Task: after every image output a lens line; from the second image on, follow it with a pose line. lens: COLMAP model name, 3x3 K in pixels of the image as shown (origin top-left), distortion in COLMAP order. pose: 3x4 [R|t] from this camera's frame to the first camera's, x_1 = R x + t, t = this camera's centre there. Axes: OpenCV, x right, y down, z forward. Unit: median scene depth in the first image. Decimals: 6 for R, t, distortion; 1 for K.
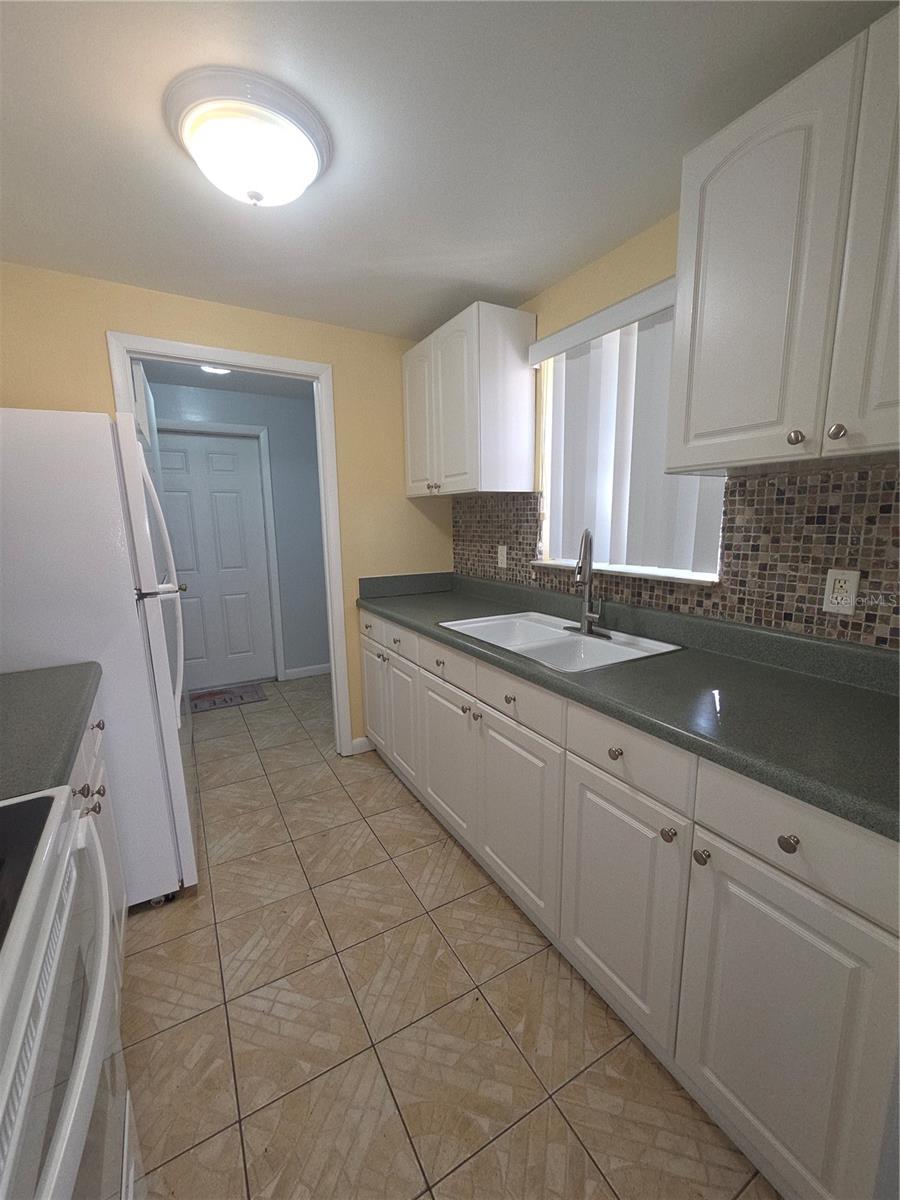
lens RADIAL K [[495.7, 0, 455.5], [0, 495.7, 608.1], [0, 0, 1]] dist [0.001836, 0.003032]
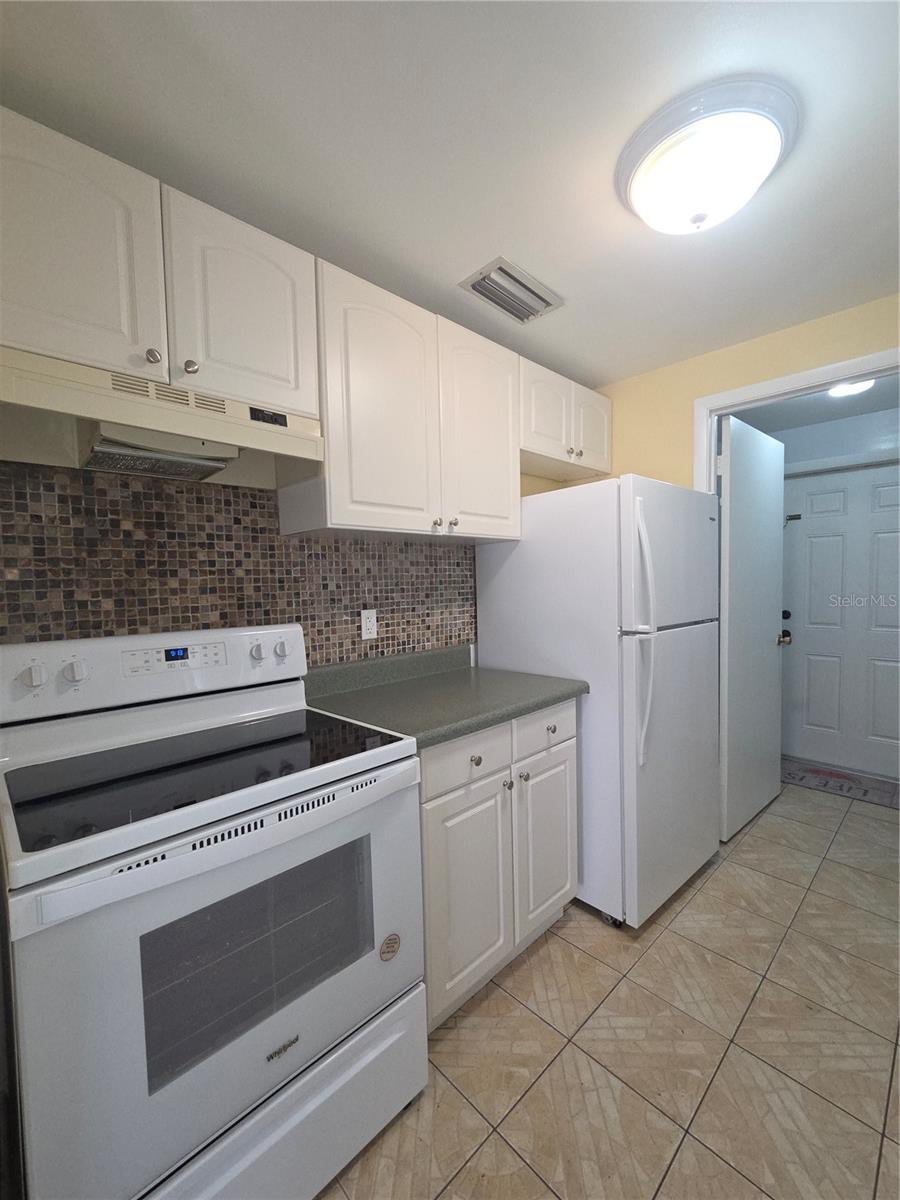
lens RADIAL K [[495.7, 0, 452.2], [0, 495.7, 609.1], [0, 0, 1]] dist [0.001836, 0.003032]
pose [[0.243312, 0.066824, -0.967643, 0.226741], [-0.161833, 0.986437, 0.027429, -0.030119], [0.956352, 0.149923, 0.250827, 0.227559]]
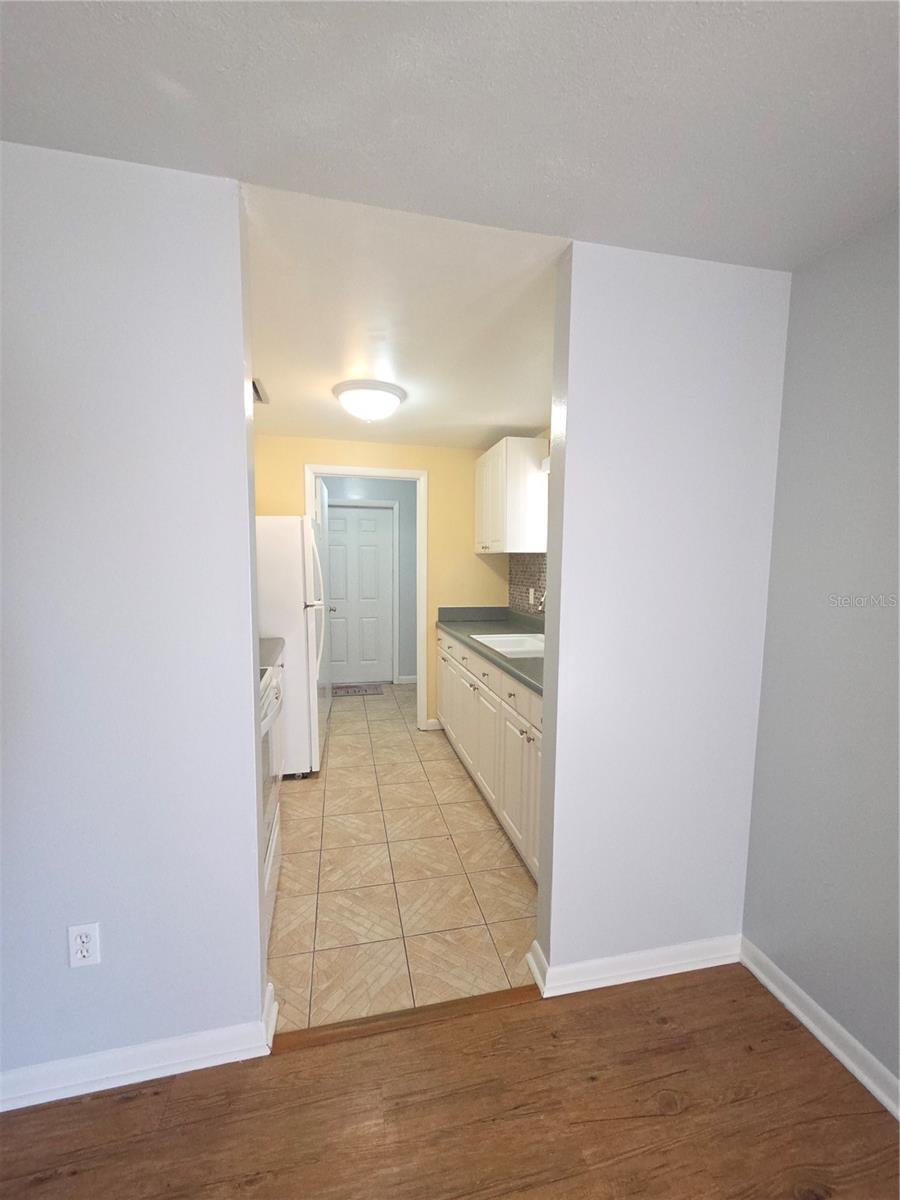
lens RADIAL K [[495.7, 0, 456.0], [0, 495.7, 606.2], [0, 0, 1]] dist [0.001836, 0.003032]
pose [[0.956824, 0.045416, -0.287098, 0.316317], [-0.071455, 0.994160, -0.080874, 0.059499], [0.281749, 0.097897, 0.954481, -0.446551]]
